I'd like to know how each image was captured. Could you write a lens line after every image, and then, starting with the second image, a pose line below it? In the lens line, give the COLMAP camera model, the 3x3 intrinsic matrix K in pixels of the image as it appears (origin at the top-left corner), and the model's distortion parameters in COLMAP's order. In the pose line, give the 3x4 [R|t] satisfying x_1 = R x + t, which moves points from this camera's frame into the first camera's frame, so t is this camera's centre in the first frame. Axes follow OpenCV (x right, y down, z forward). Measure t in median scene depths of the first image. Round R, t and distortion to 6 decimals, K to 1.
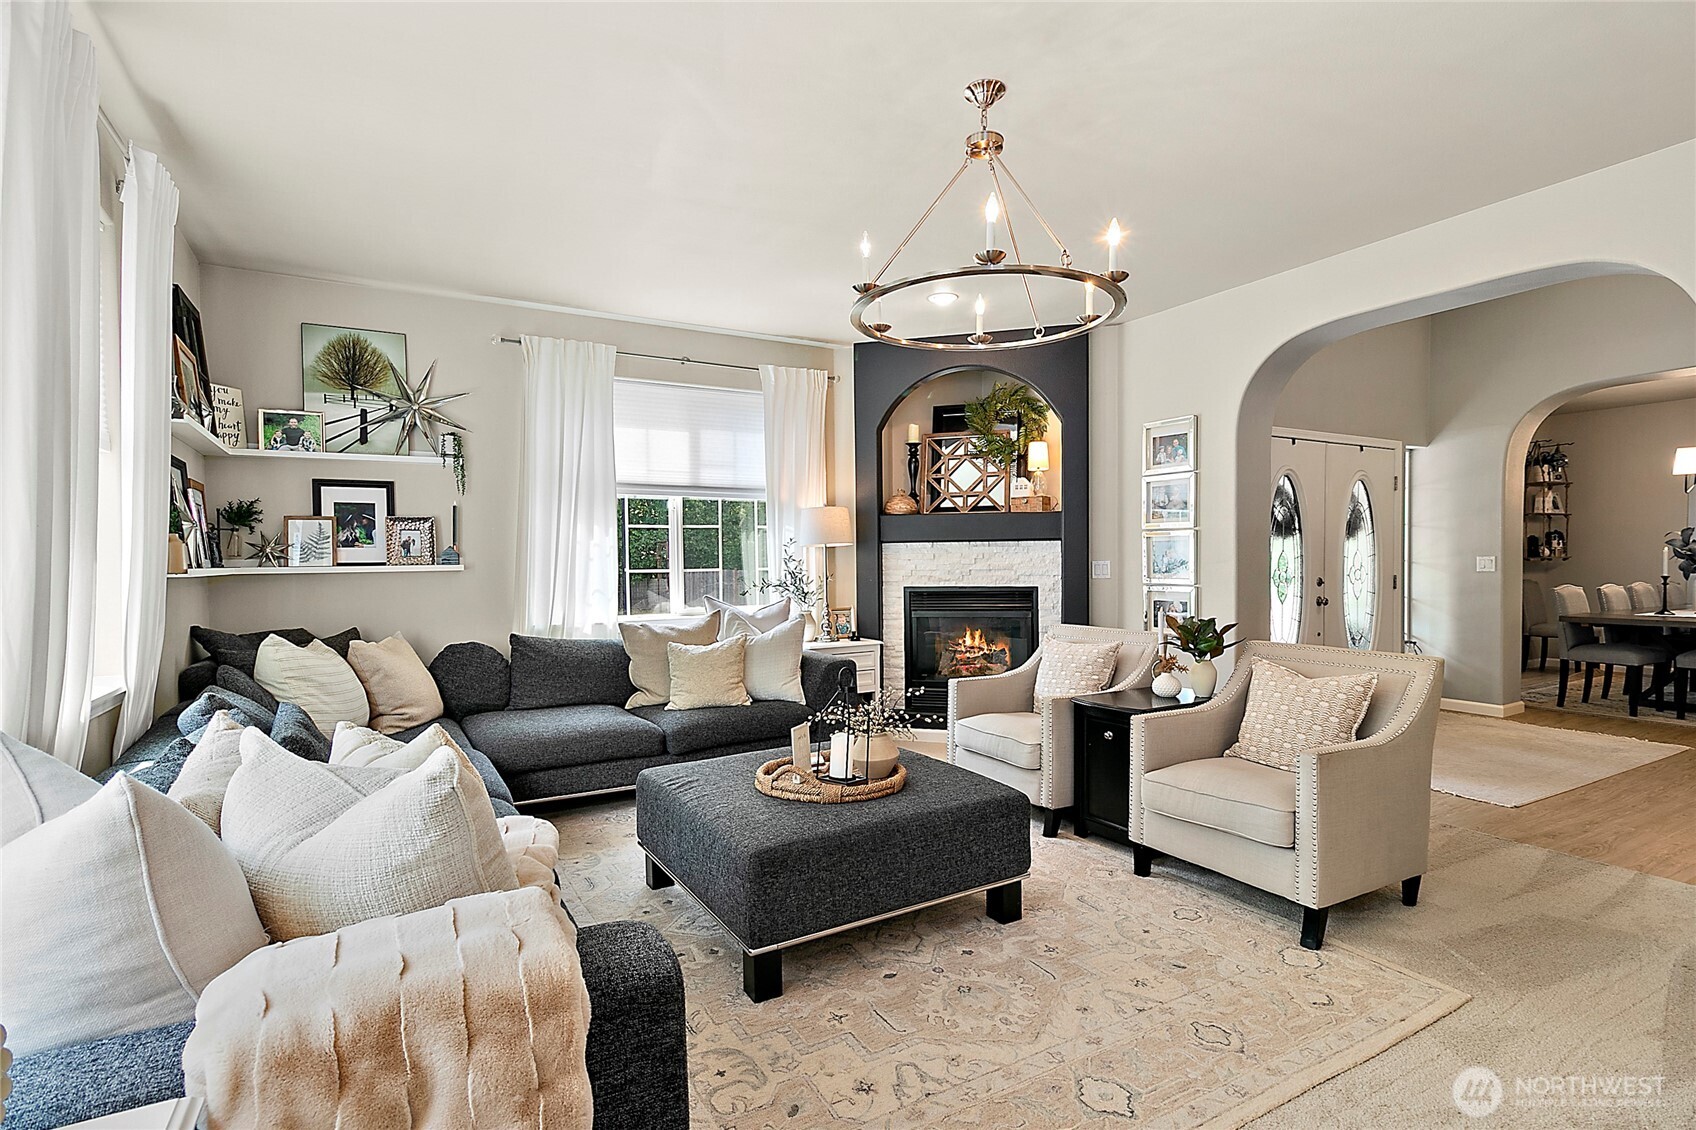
lens RADIAL K [[813.2, 0, 847.8], [0, 813.2, 583.9], [0, 0, 1]] dist [-0.001634, 0.000357]
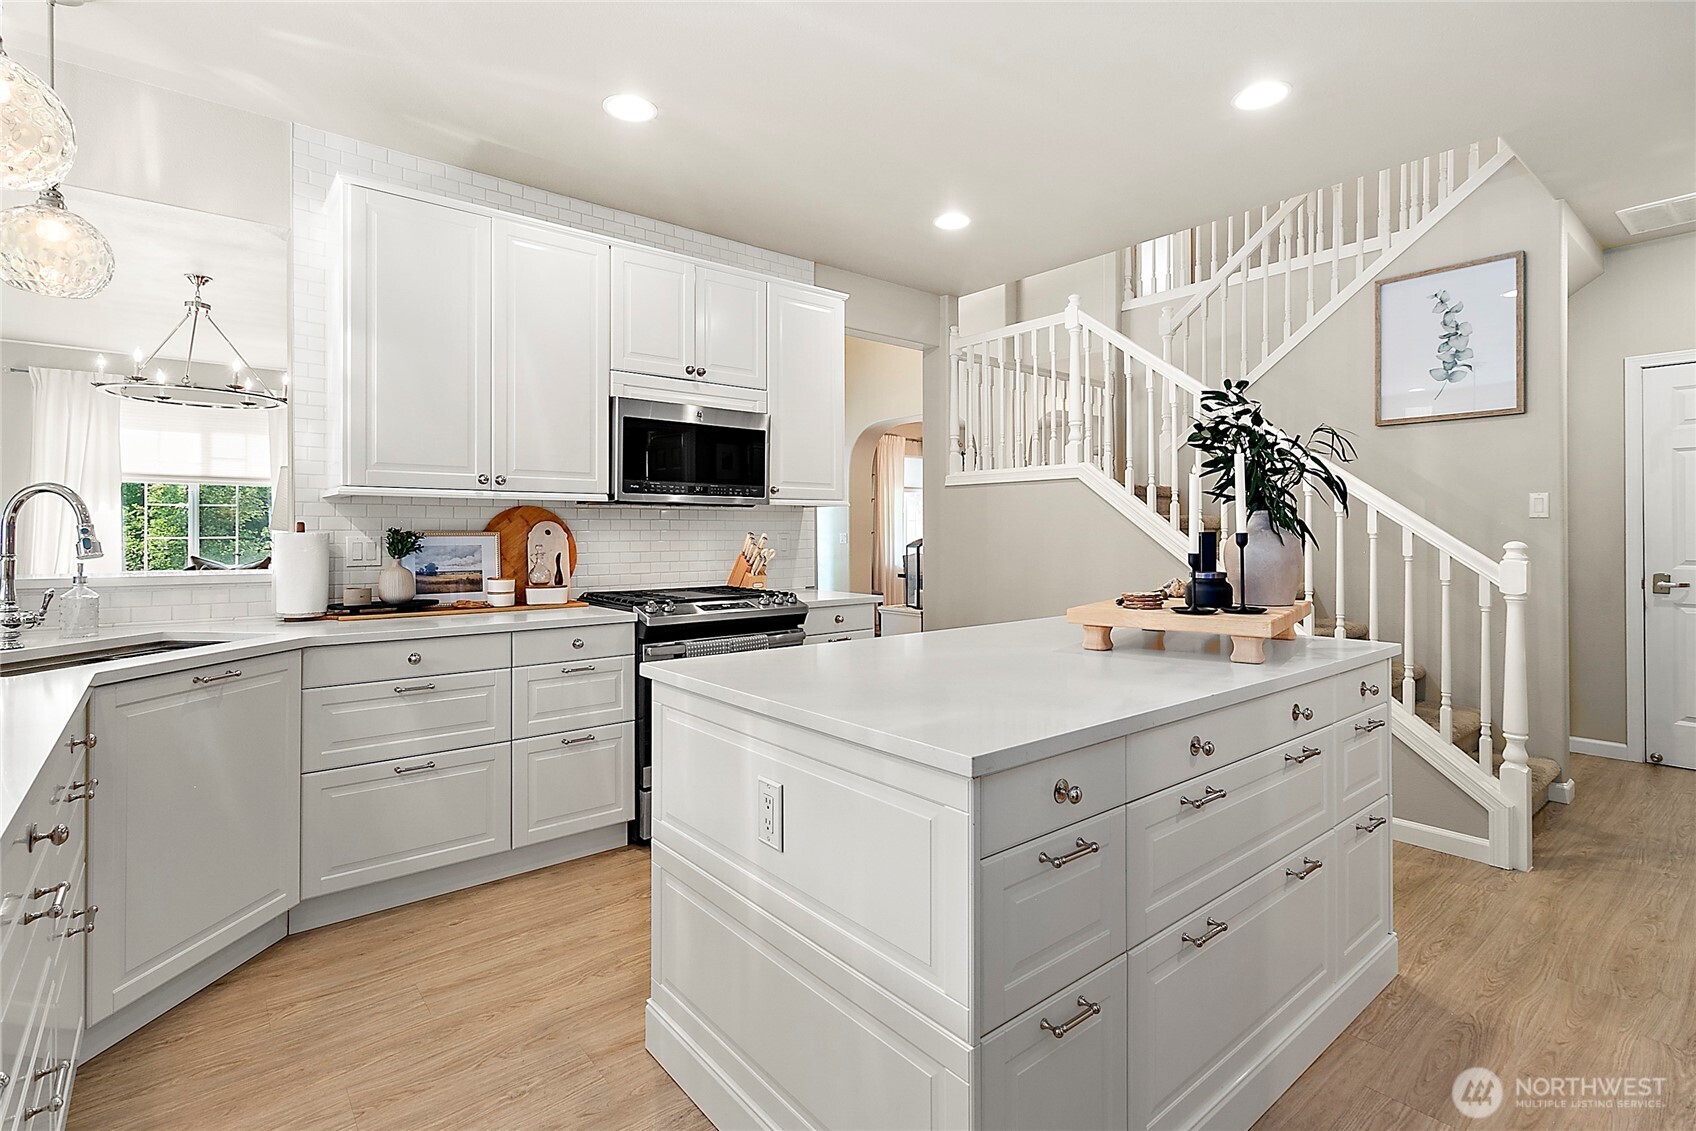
lens RADIAL K [[796.5, 0, 851.1], [0, 796.5, 542.3], [0, 0, 1]] dist [0.003902, 0.000191]
pose [[0.983607, 0.010963, 0.179992, 0.691894], [-0.007143, 0.999736, -0.021858, 0.013587], [-0.180184, 0.020214, 0.983425, -0.554700]]
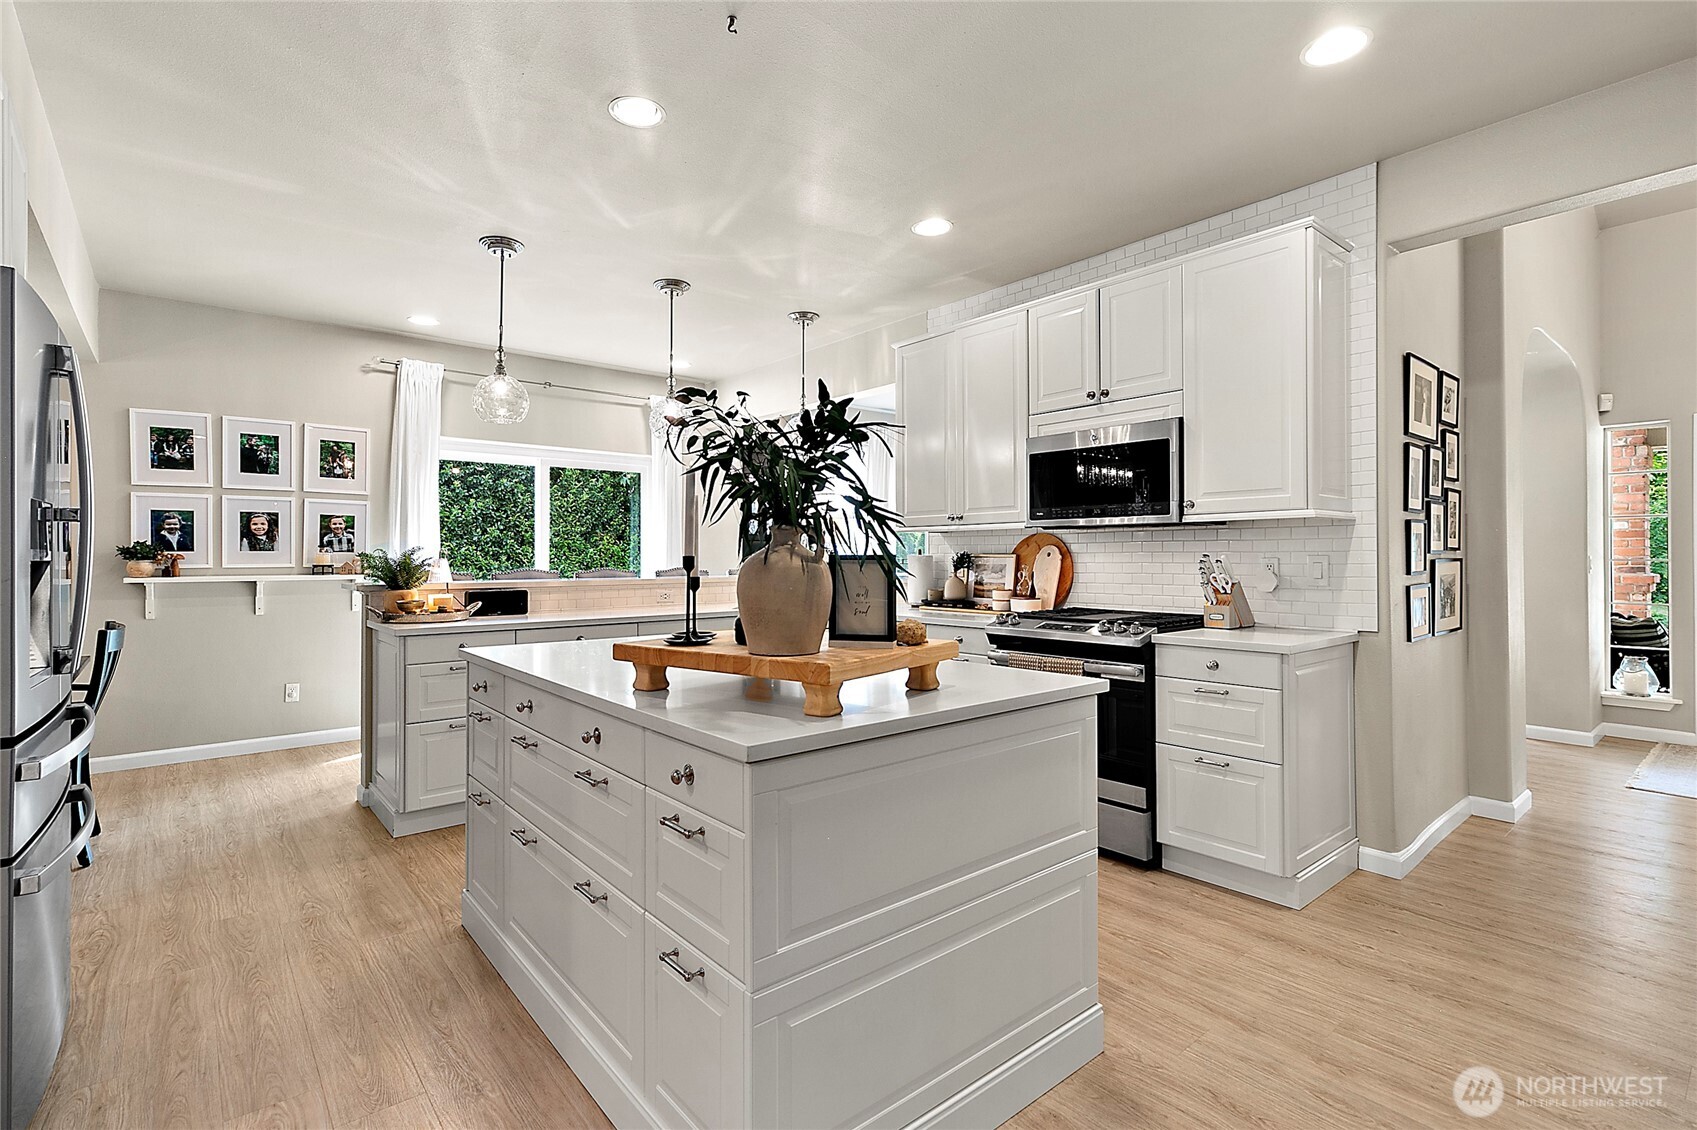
lens RADIAL K [[788.8, 0, 848.4], [0, 788.8, 555.9], [0, 0, 1]] dist [0.000725, 0.000962]
pose [[0.197741, 0.012980, -0.980168, 1.342971], [-0.030860, 0.999499, 0.007010, -0.006750], [0.979768, 0.028862, 0.198042, -0.184855]]
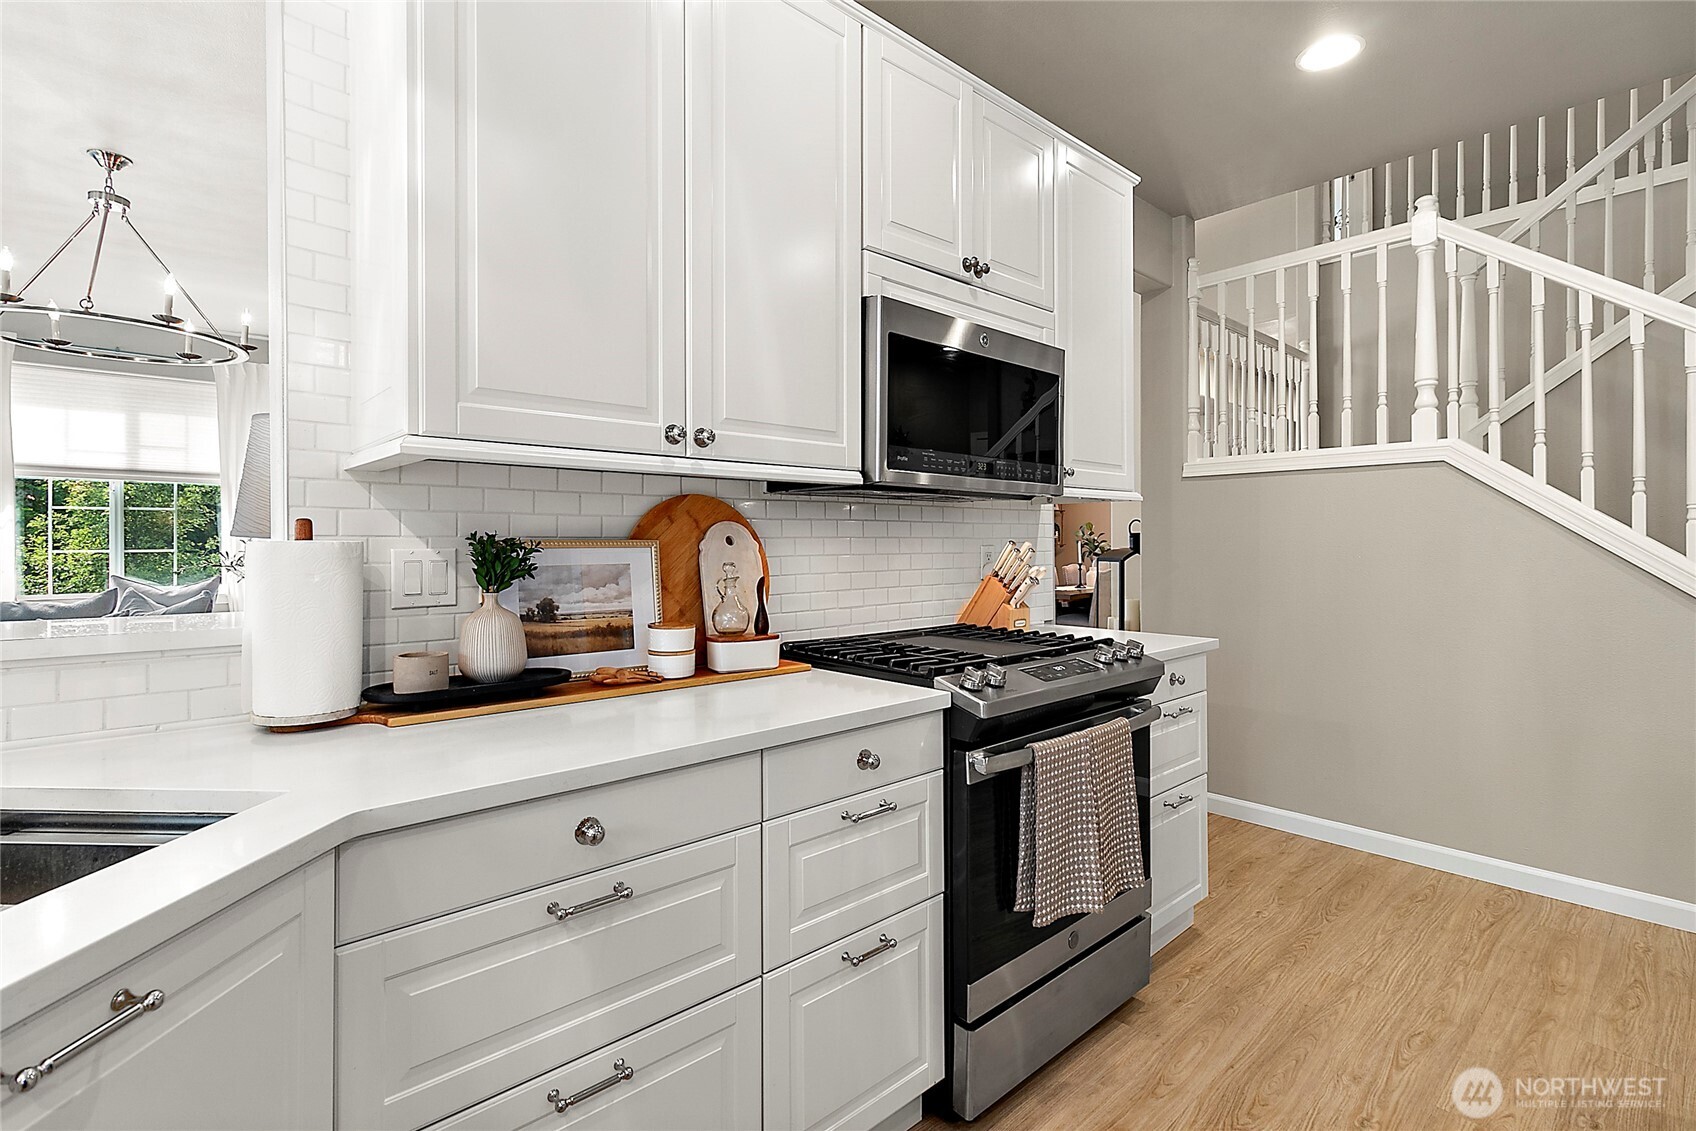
lens RADIAL K [[788.4, 0, 847.9], [0, 788.4, 556.4], [0, 0, 1]] dist [0.000725, 0.000962]
pose [[0.973910, 0.008101, 0.226791, 0.520850], [-0.003948, 0.999816, -0.018761, 0.006350], [-0.226901, 0.017377, 0.973763, -0.213714]]
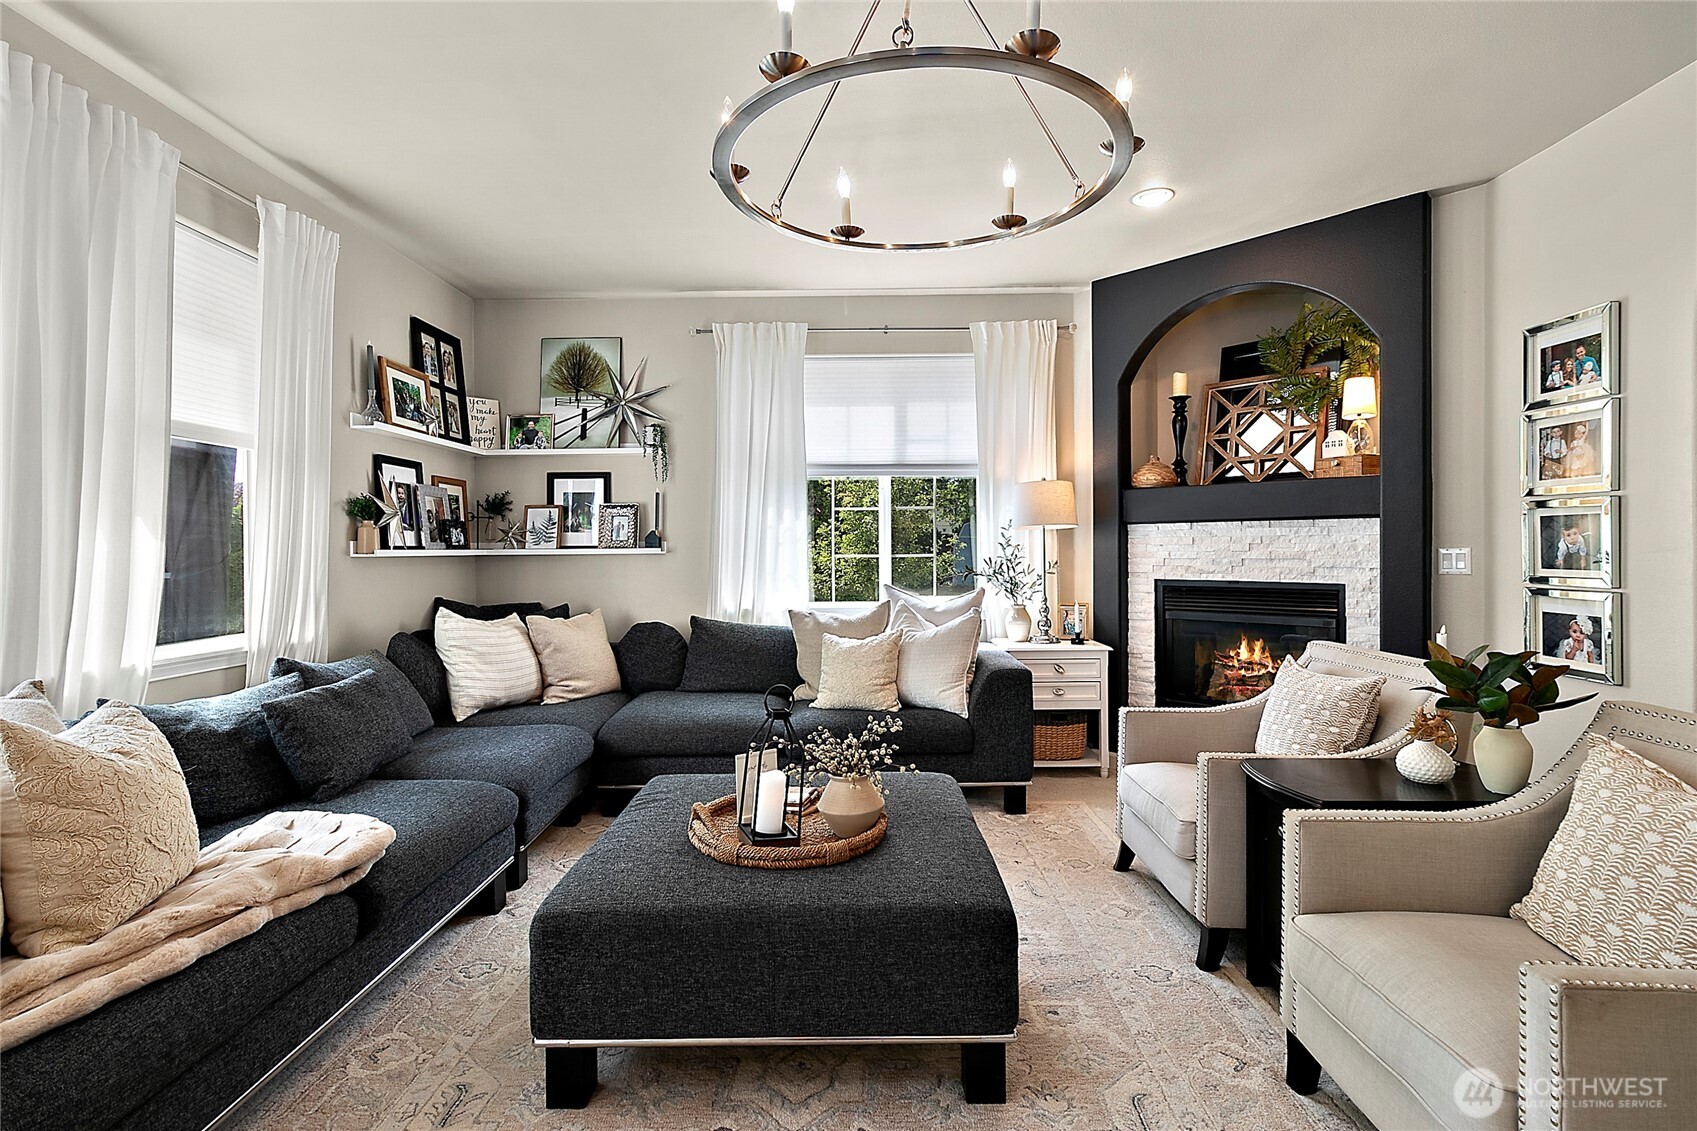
lens RADIAL K [[788.8, 0, 848.4], [0, 788.8, 556.4], [0, 0, 1]] dist [0.000725, 0.000962]
pose [[0.860047, 0.010421, -0.510108, 0.238615], [-0.018422, 0.999774, -0.010636, -0.005948], [0.509882, 0.018544, 0.860045, 0.222756]]
